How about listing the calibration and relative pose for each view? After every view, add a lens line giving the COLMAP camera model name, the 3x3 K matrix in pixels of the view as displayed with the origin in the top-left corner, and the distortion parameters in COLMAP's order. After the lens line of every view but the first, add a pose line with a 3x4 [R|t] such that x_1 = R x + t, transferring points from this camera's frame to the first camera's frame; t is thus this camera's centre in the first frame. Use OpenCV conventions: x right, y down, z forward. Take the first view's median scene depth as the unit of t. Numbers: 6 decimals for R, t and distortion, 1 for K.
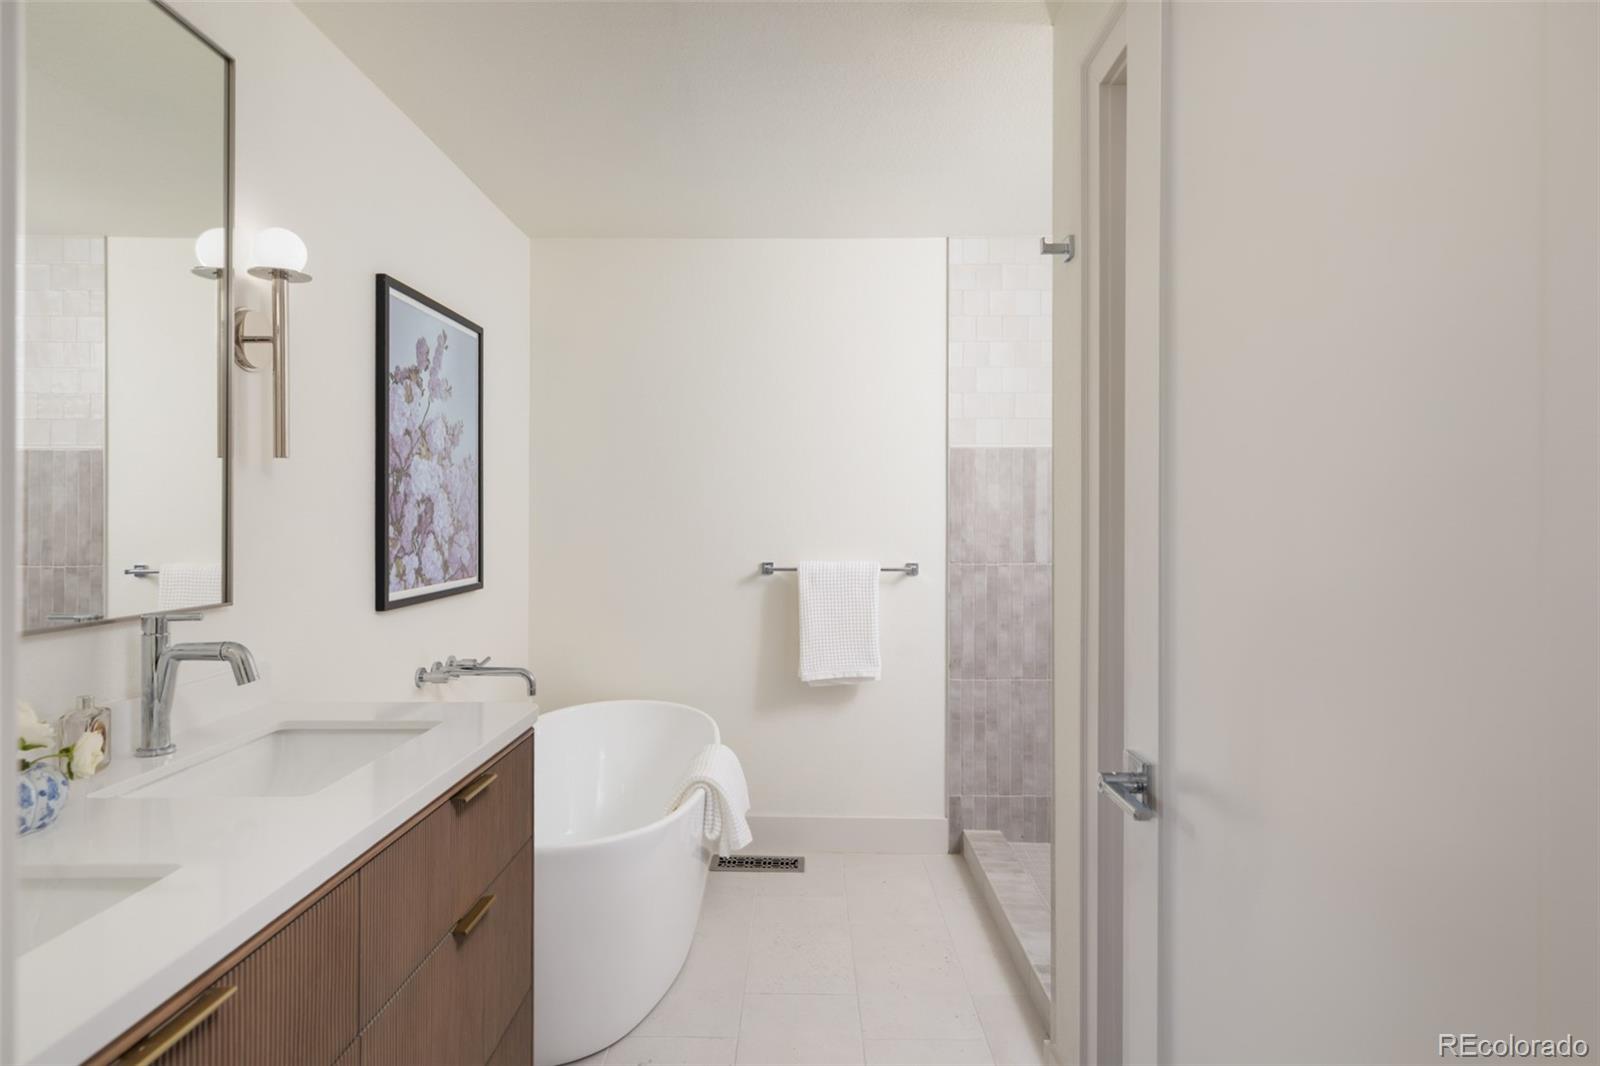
lens RADIAL K [[861.6, 0, 799.7], [0, 861.6, 526.1], [0, 0, 1]] dist [0.006129, 0.000186]
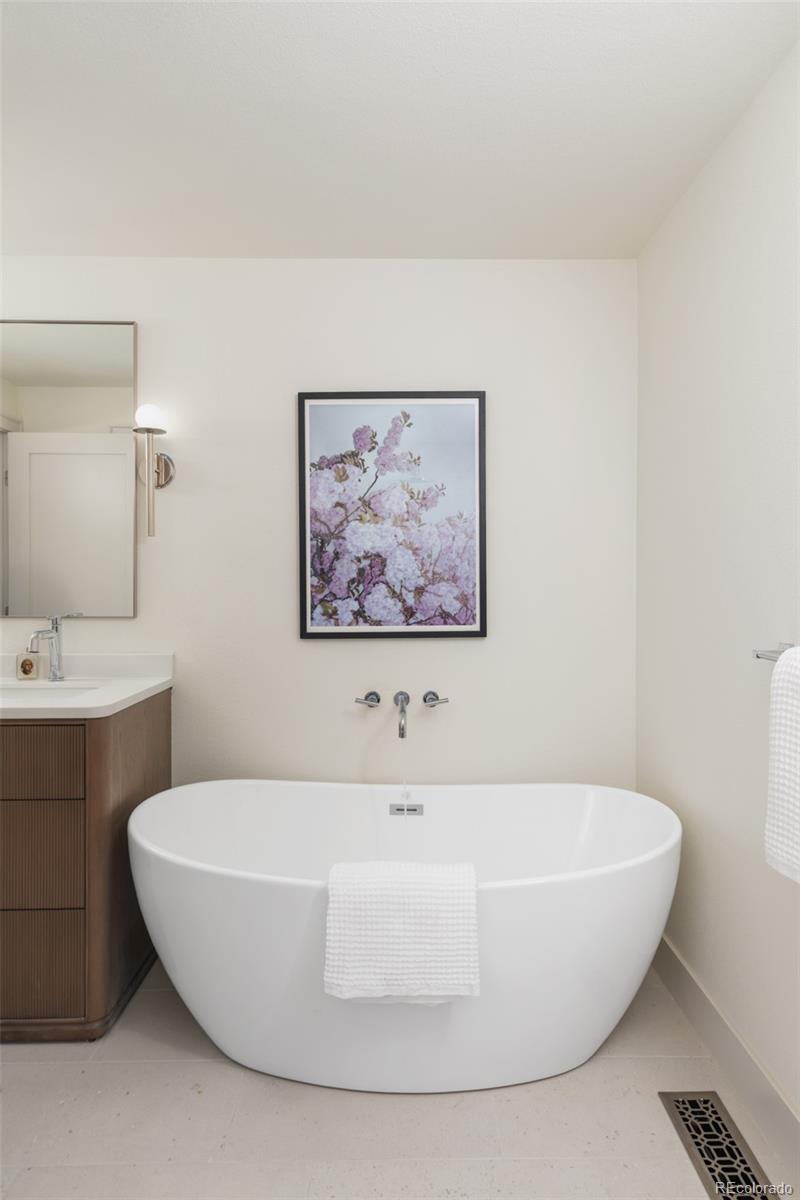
lens RADIAL K [[646.2, 0, 402.4], [0, 646.2, 595.7], [0, 0, 1]] dist [0.006129, 0.000186]
pose [[0.033705, 0.024803, -0.999124, 0.504627], [-0.007744, 0.999668, 0.024555, 0.003178], [0.999402, 0.006910, 0.033886, 1.028693]]
